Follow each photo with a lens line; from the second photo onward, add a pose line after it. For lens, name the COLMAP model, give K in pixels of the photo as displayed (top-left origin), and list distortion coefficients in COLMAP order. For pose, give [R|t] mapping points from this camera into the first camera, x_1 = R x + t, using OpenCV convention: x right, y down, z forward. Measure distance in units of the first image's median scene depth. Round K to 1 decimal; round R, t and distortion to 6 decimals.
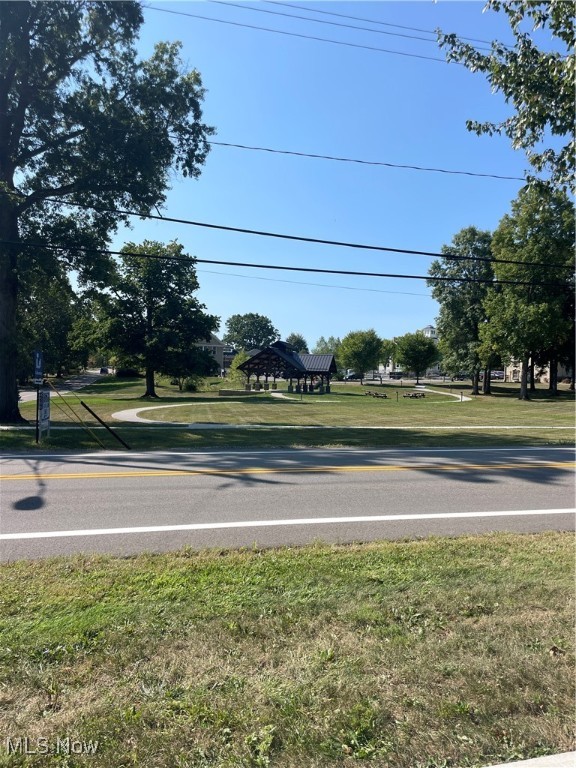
lens RADIAL K [[578.8, 0, 289.6], [0, 578.8, 383.9], [0, 0, 1]] dist [0.081950, -0.113810]
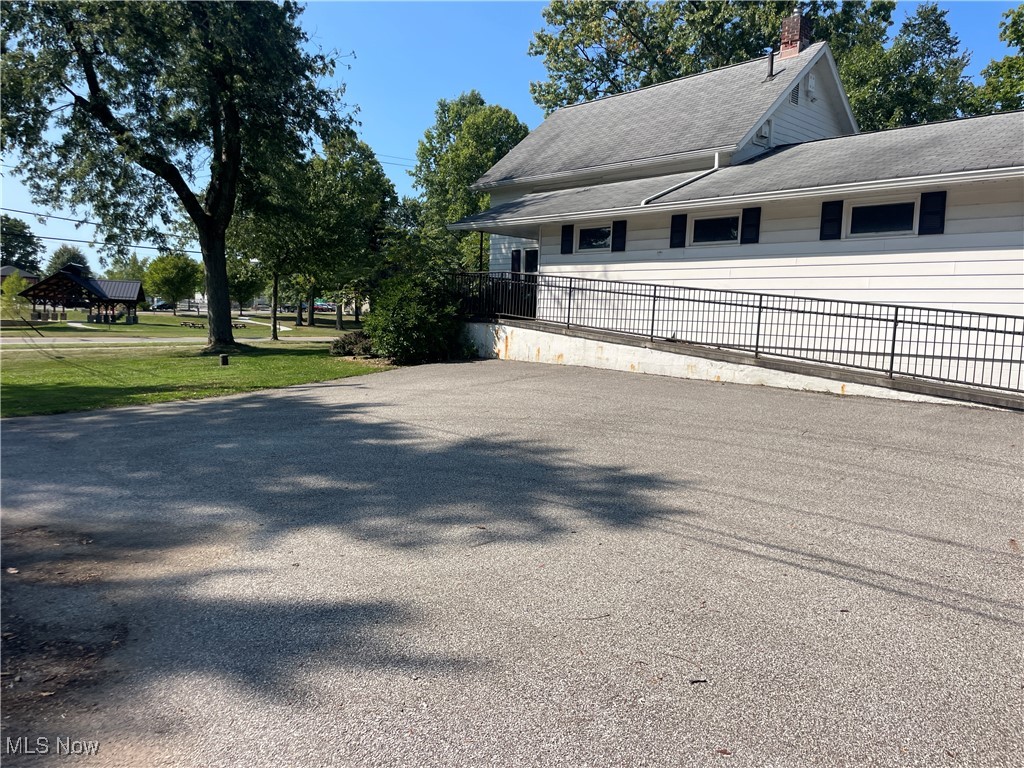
lens RADIAL K [[771.7, 0, 513.7], [0, 771.7, 381.6], [0, 0, 1]] dist [0.081950, -0.113810]
pose [[0.858888, -0.038300, 0.510729, -0.049405], [-0.003301, 0.996765, 0.080299, 0.004933], [-0.512152, -0.070653, 0.855984, -0.329275]]
